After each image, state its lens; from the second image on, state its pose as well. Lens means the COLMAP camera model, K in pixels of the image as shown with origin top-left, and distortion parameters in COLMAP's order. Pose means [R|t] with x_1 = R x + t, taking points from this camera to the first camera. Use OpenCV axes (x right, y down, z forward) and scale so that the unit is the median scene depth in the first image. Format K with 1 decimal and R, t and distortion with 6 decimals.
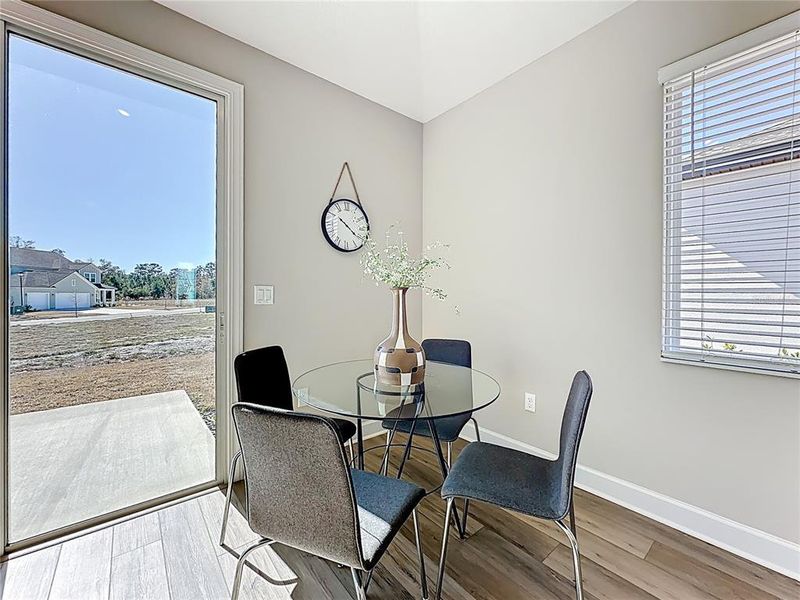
lens RADIAL K [[326.9, 0, 402.3], [0, 326.9, 298.1], [0, 0, 1]] dist [-0.003314, -0.000033]
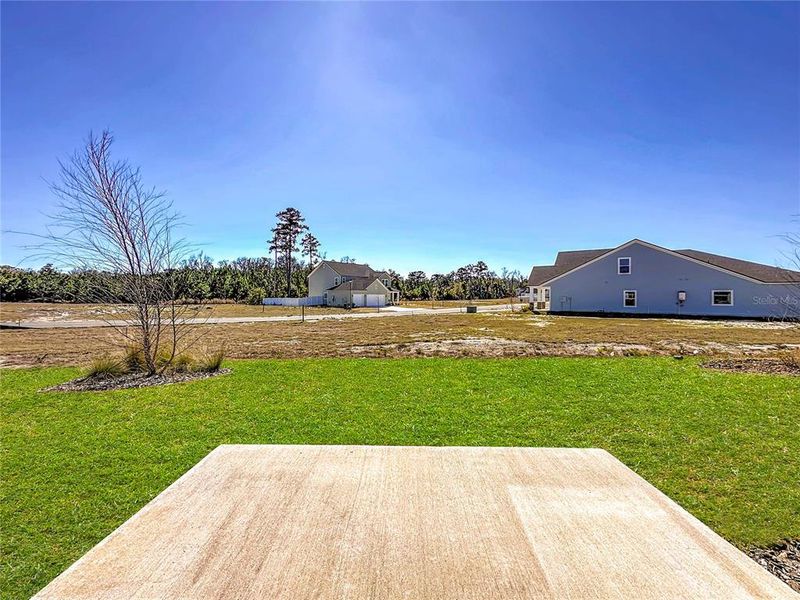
lens RADIAL K [[326.9, 0, 400.4], [0, 326.9, 296.3], [0, 0, 1]] dist [-0.003314, -0.000033]
pose [[0.765017, 0.004200, -0.643997, -0.085331], [-0.013337, 0.999868, -0.009323, 0.003324], [0.643872, 0.015721, 0.764972, 0.049386]]
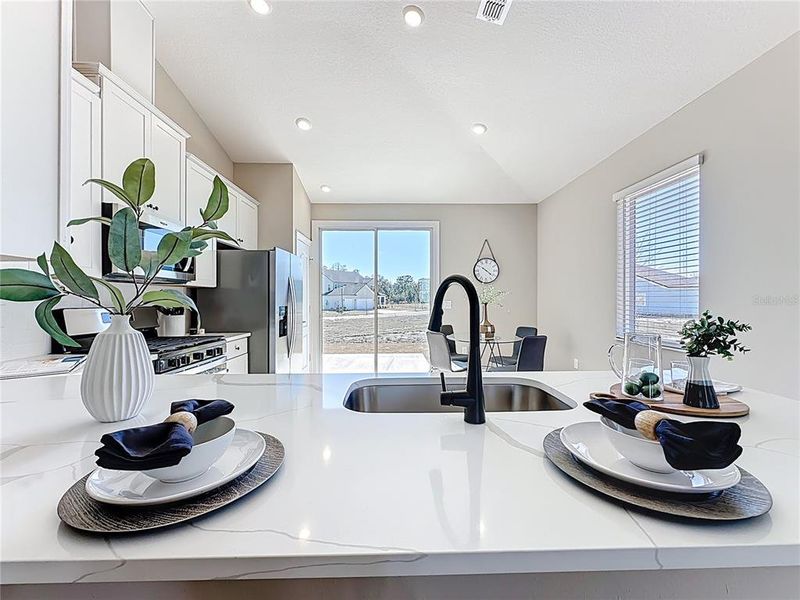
lens RADIAL K [[326.9, 0, 399.2], [0, 326.9, 298.9], [0, 0, 1]] dist [-0.003314, -0.000033]
pose [[0.779441, -0.002675, -0.626470, 0.057727], [-0.004184, 0.999946, -0.009475, -0.001839], [0.626462, 0.010006, 0.779388, -0.078894]]
